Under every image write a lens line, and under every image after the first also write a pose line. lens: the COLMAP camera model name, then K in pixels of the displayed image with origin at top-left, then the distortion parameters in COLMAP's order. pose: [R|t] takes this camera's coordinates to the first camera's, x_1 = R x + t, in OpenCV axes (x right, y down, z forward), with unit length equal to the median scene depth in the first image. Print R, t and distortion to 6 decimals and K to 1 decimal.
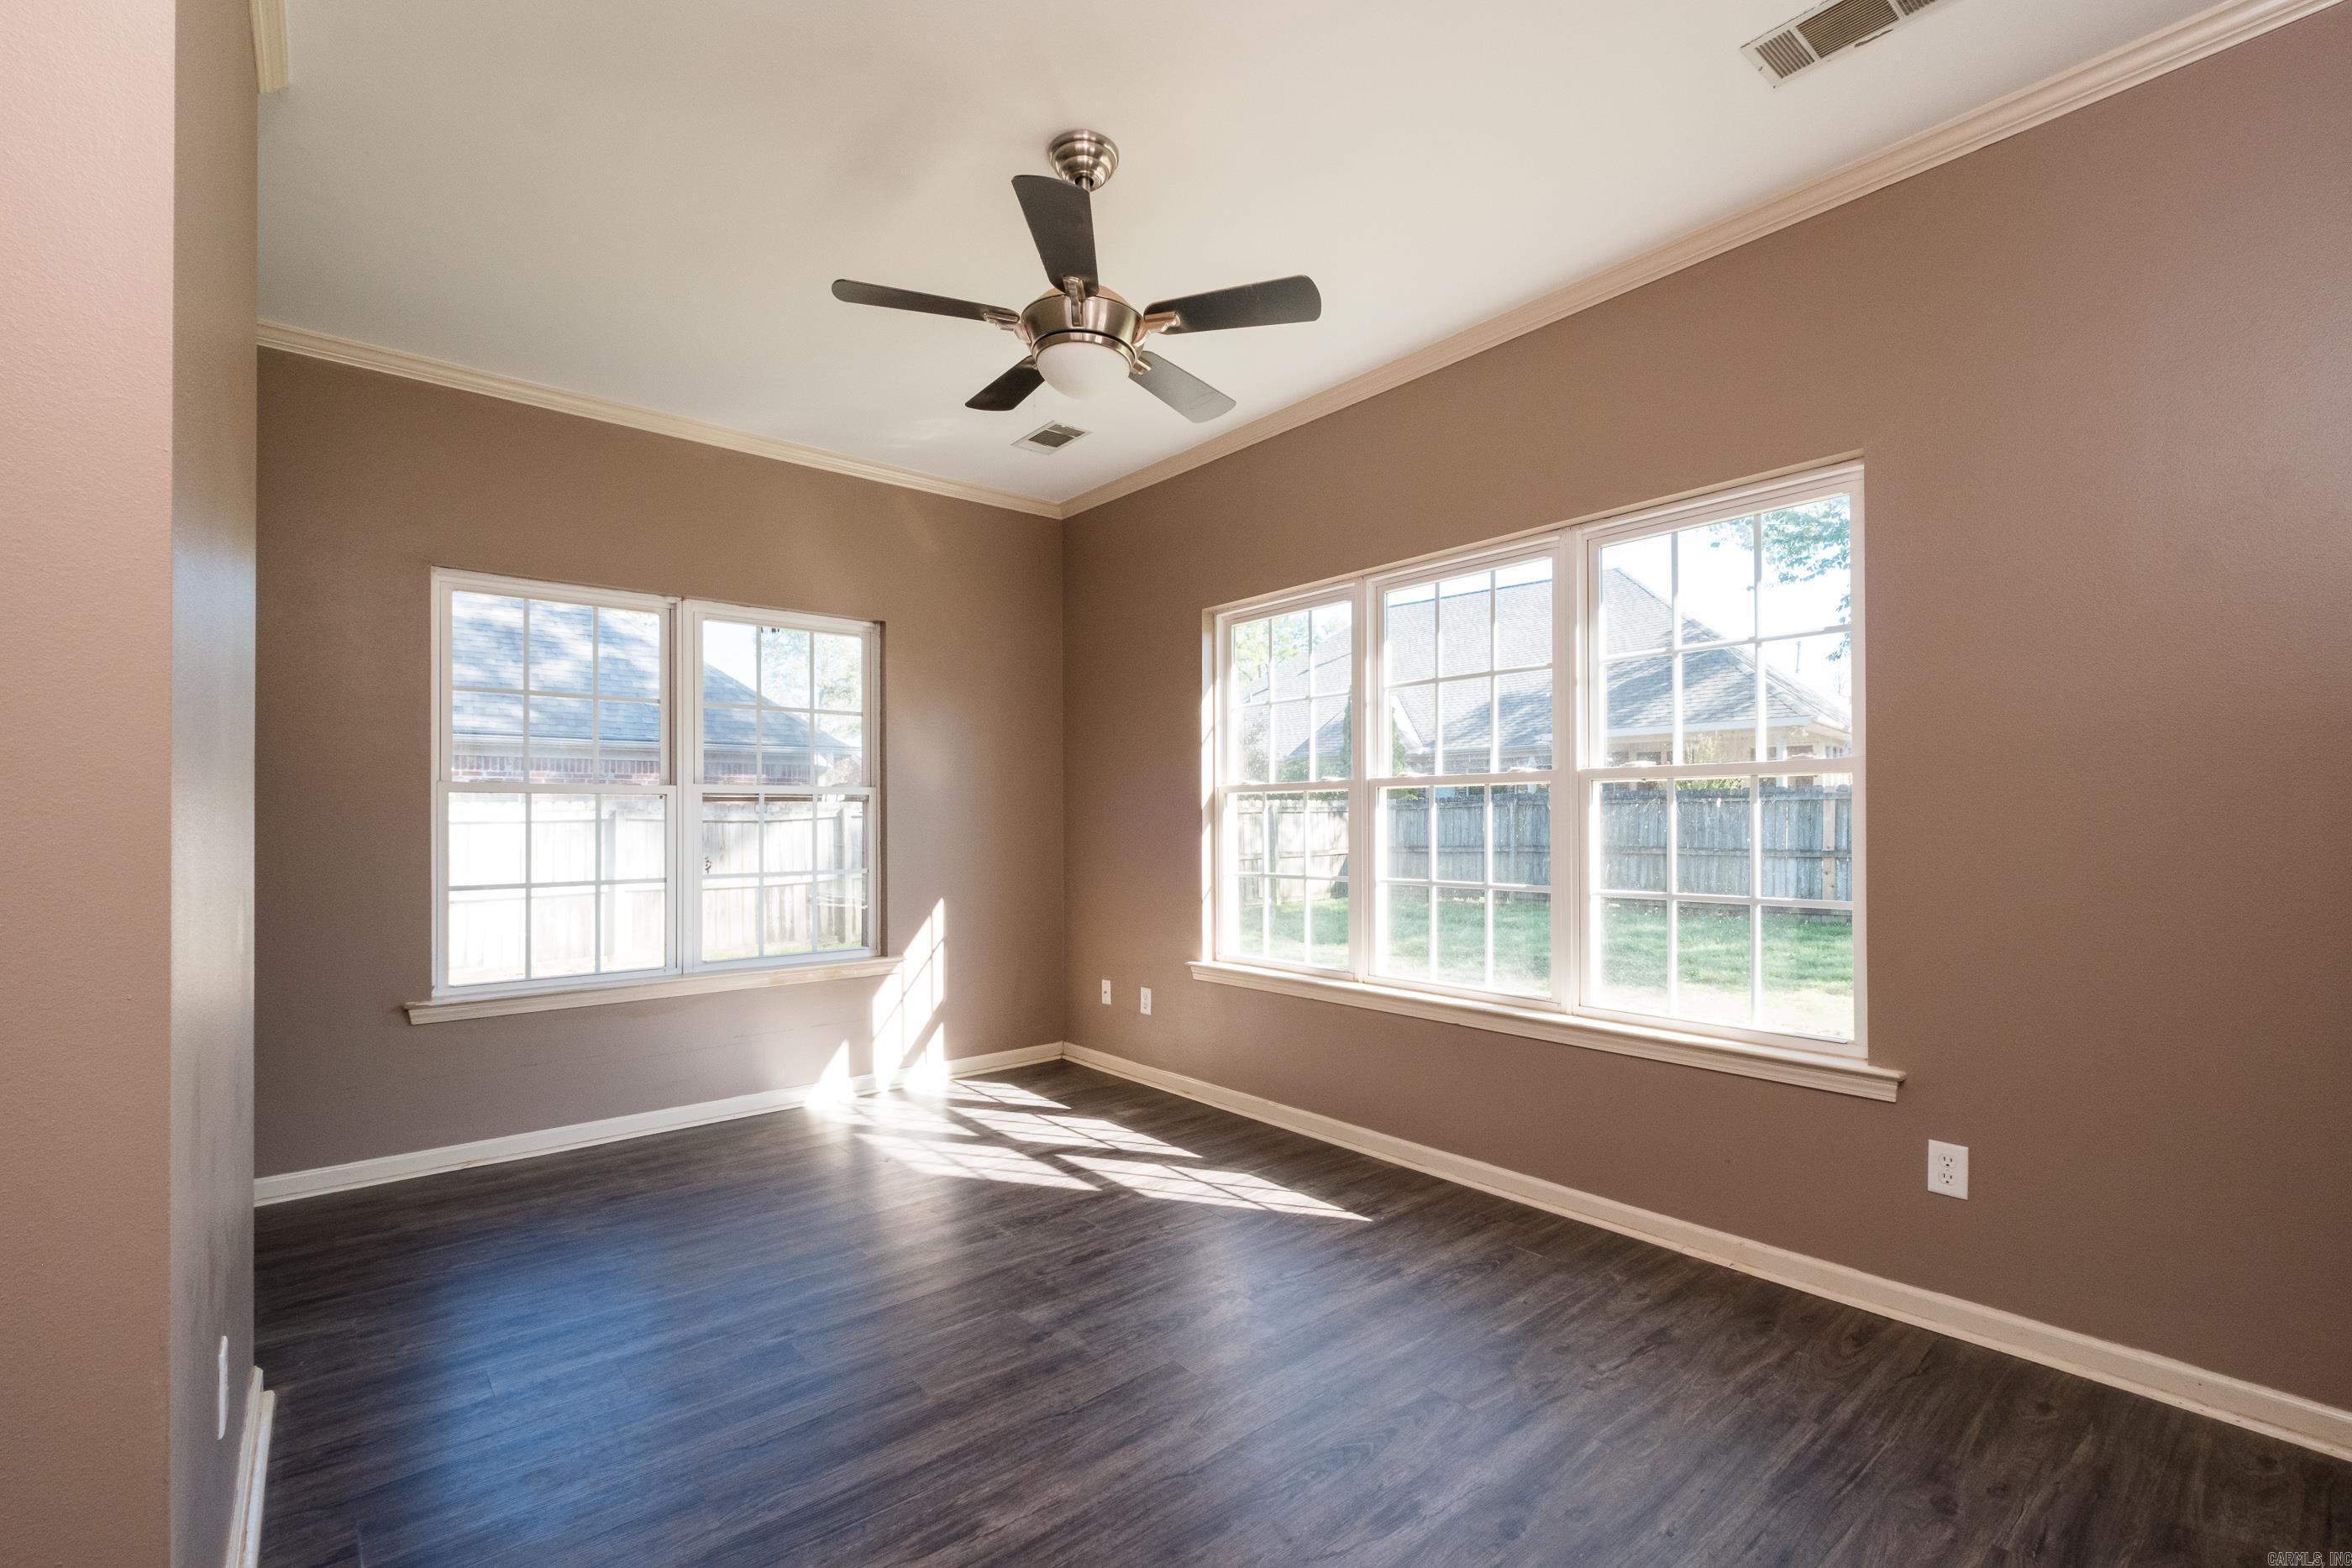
lens RADIAL K [[1029.4, 0, 1233.0], [0, 1029.4, 814.9], [0, 0, 1]] dist [0.003798, -0.002956]
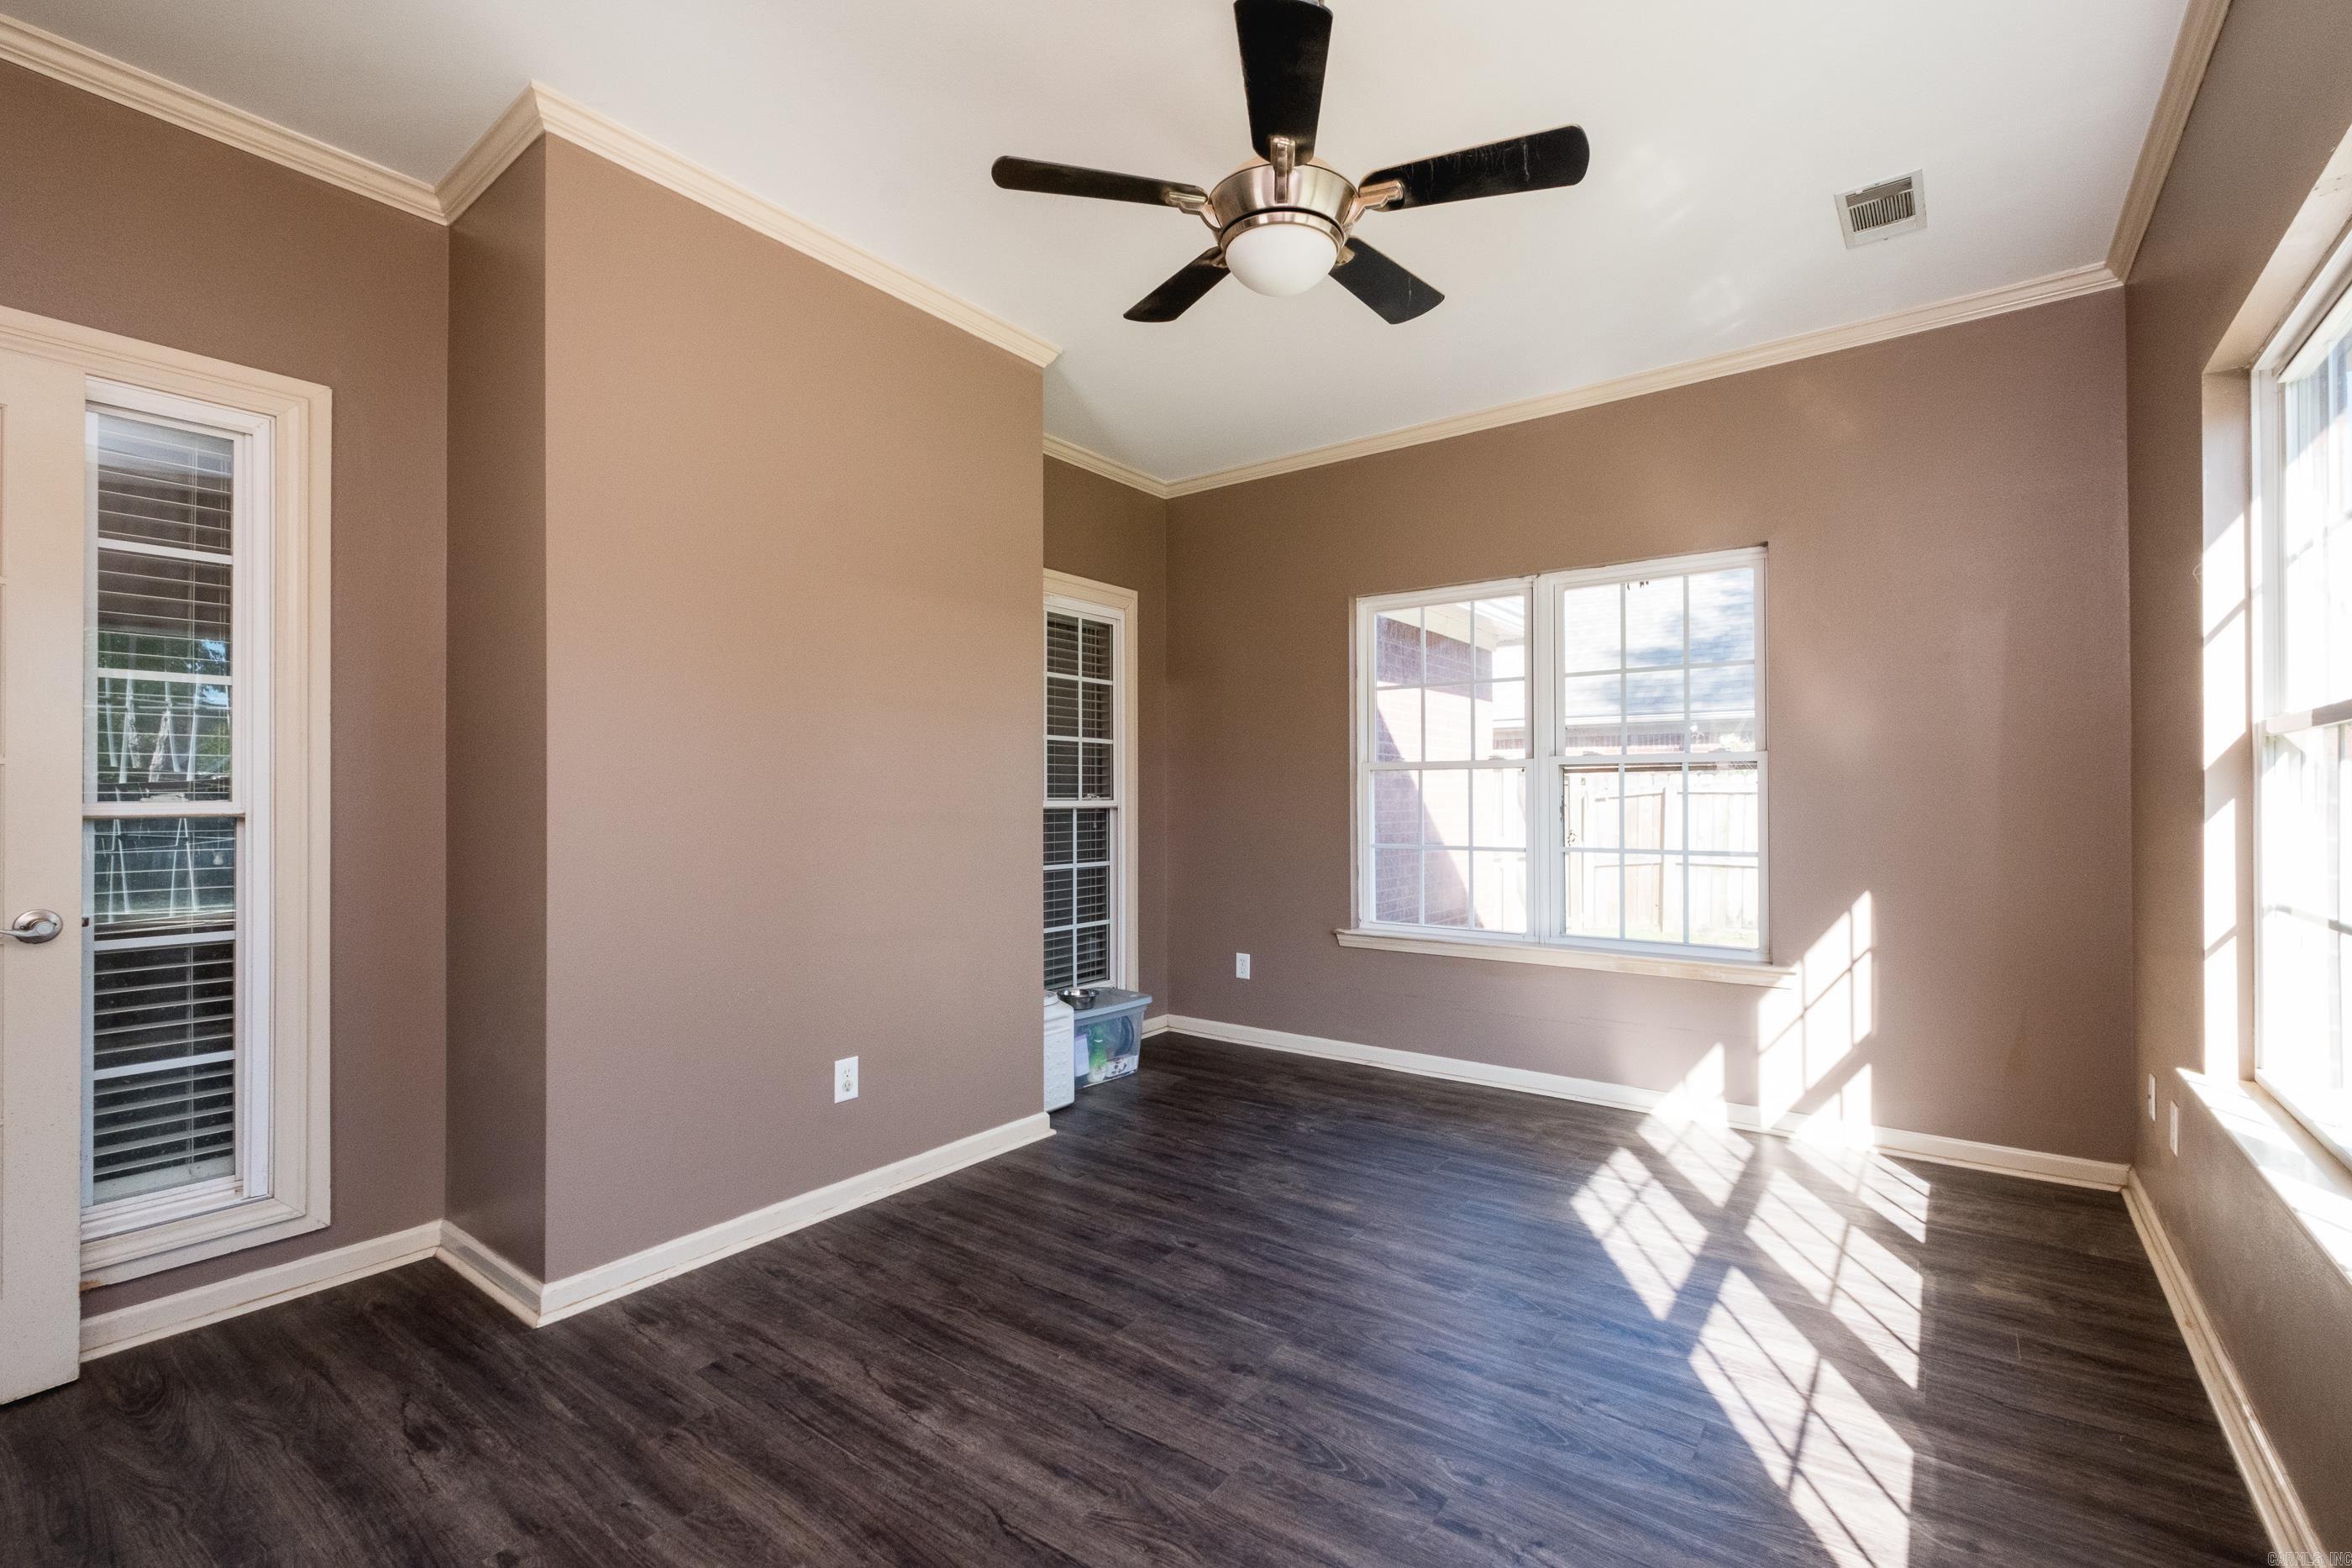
lens RADIAL K [[1029.4, 0, 1177.1], [0, 1029.4, 791.2], [0, 0, 1]] dist [0.003798, -0.002956]
pose [[0.197403, -0.000230, -0.980322, 0.421668], [0.007358, 0.999972, 0.001247, 0.000431], [0.980295, -0.007460, 0.197399, 0.476205]]
